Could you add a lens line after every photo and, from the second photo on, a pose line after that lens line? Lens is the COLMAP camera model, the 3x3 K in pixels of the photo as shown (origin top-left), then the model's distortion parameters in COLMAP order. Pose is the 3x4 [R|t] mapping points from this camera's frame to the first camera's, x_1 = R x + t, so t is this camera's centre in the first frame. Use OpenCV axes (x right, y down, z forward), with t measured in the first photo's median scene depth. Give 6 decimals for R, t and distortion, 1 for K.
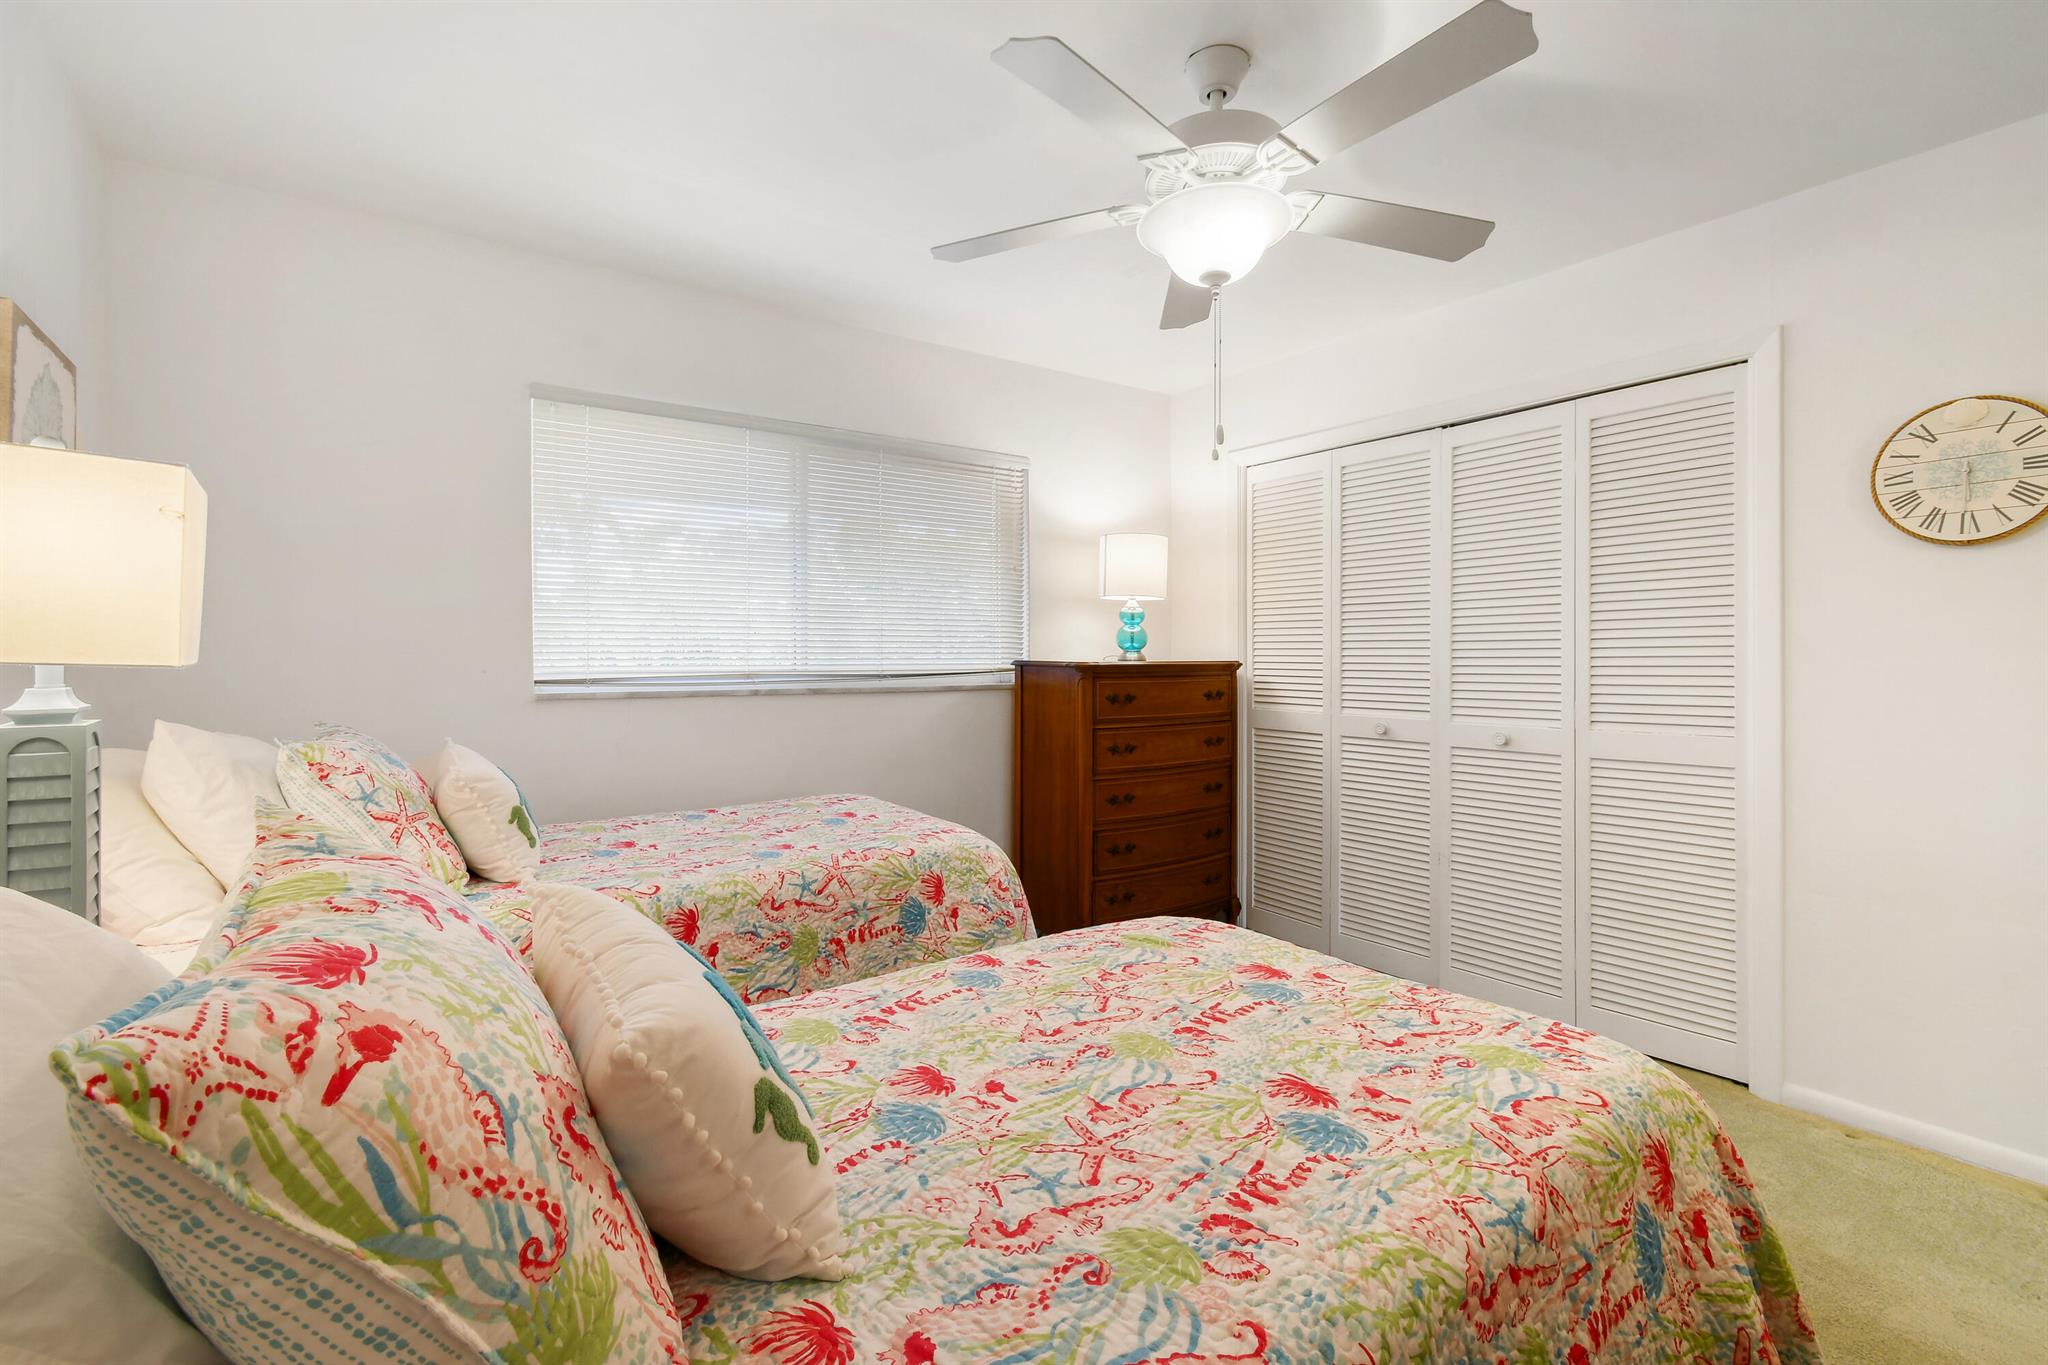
lens RADIAL K [[936.5, 0, 1028.3], [0, 936.5, 665.8], [0, 0, 1]] dist [0.003828, -0.001524]
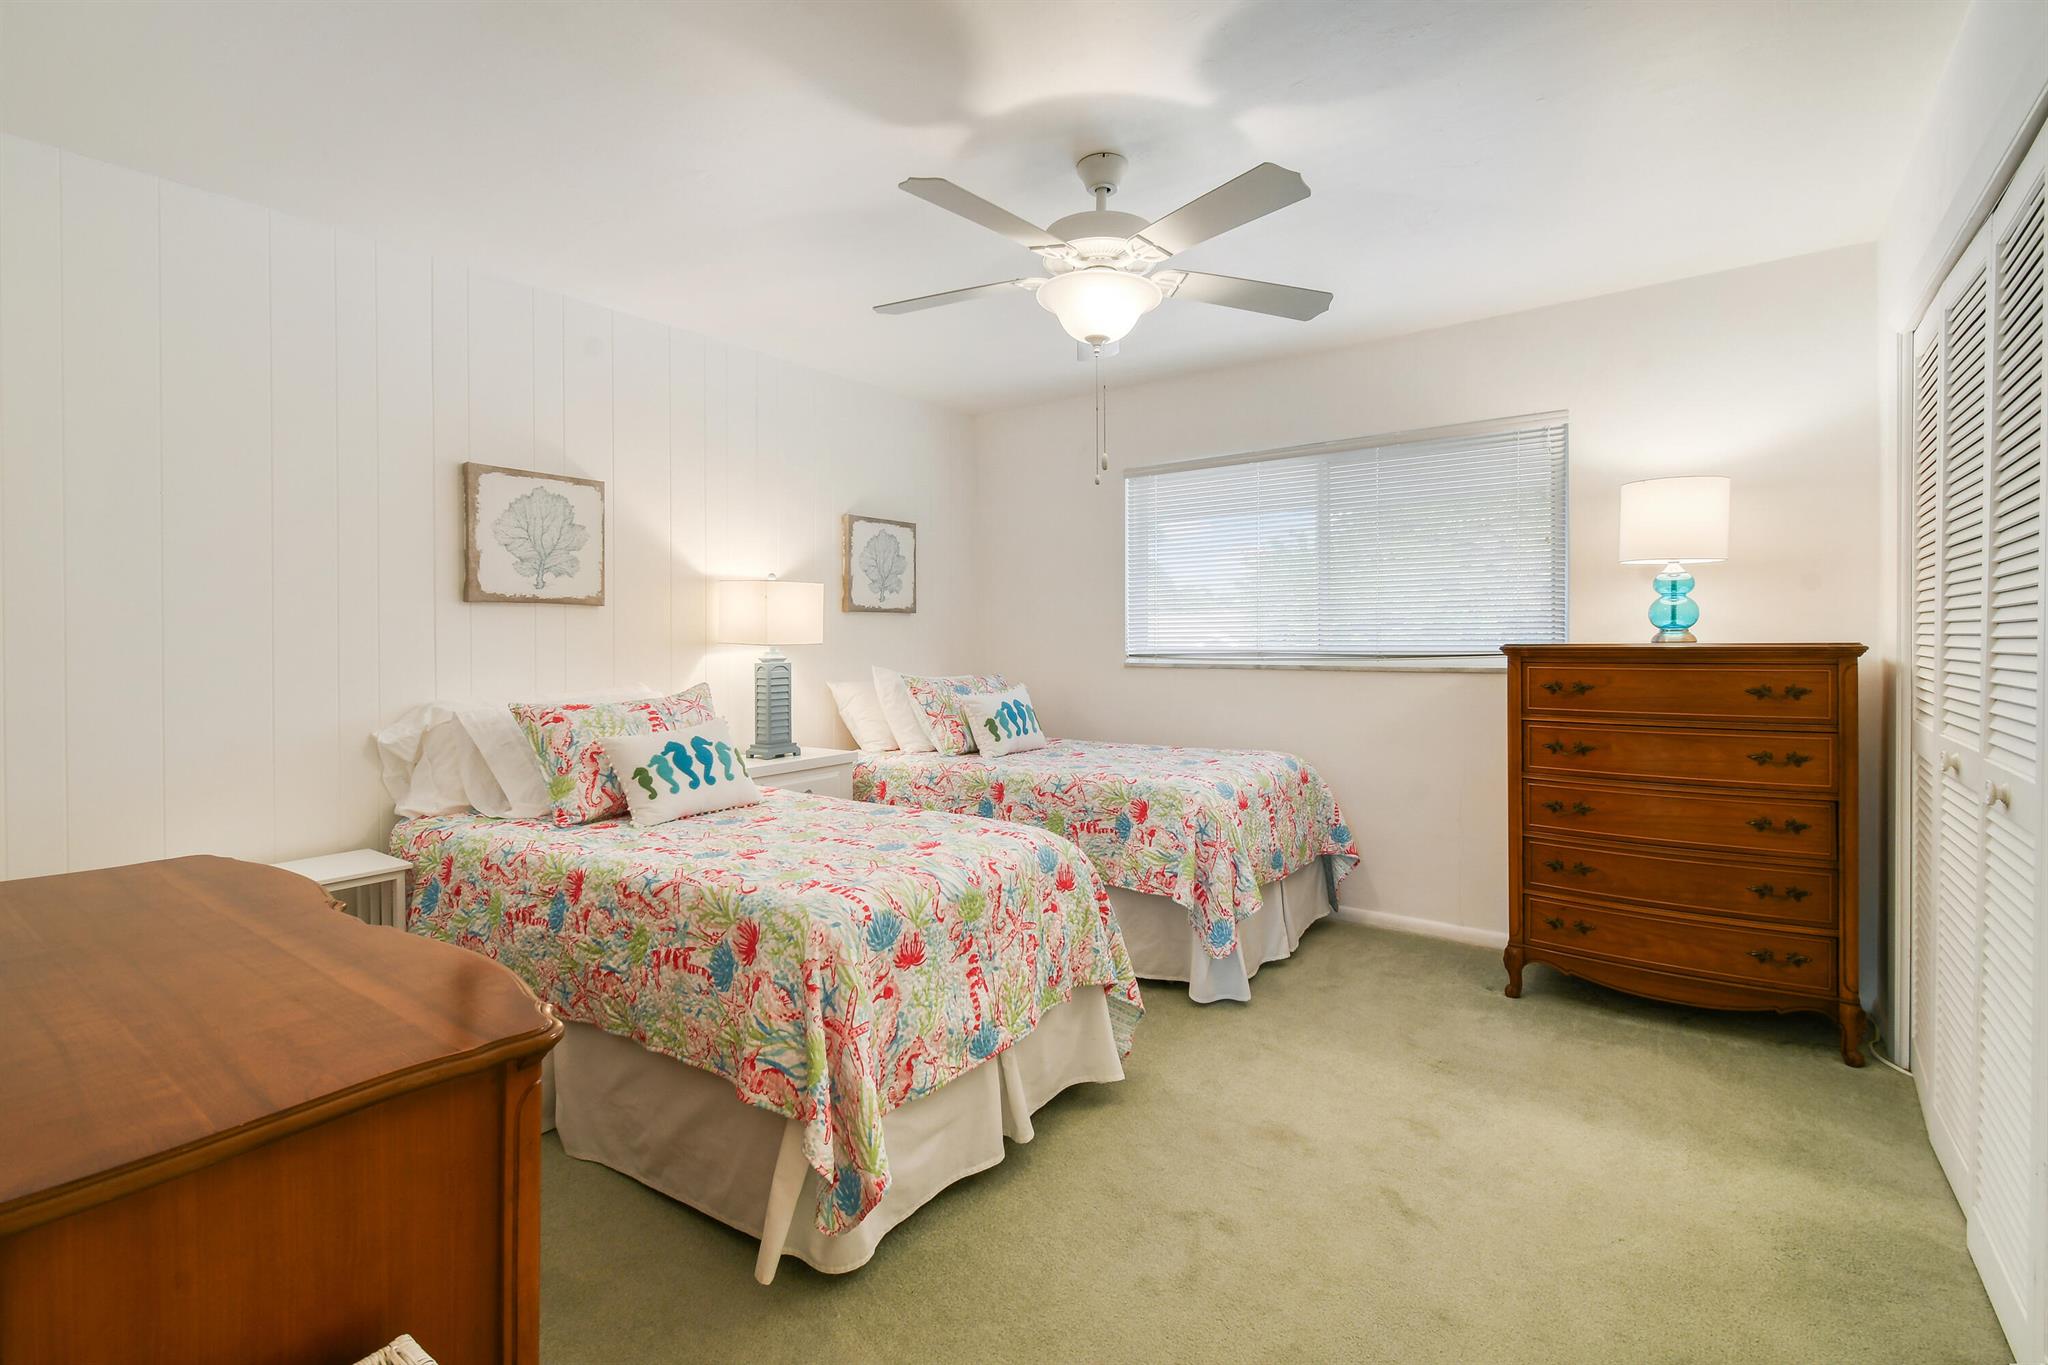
lens RADIAL K [[936.5, 0, 1049.1], [0, 936.5, 650.6], [0, 0, 1]] dist [0.003828, -0.001524]
pose [[0.314326, 0.010057, -0.949262, 0.748253], [-0.005546, 0.999946, 0.008757, -0.003151], [0.949299, 0.002512, 0.314365, 0.295703]]
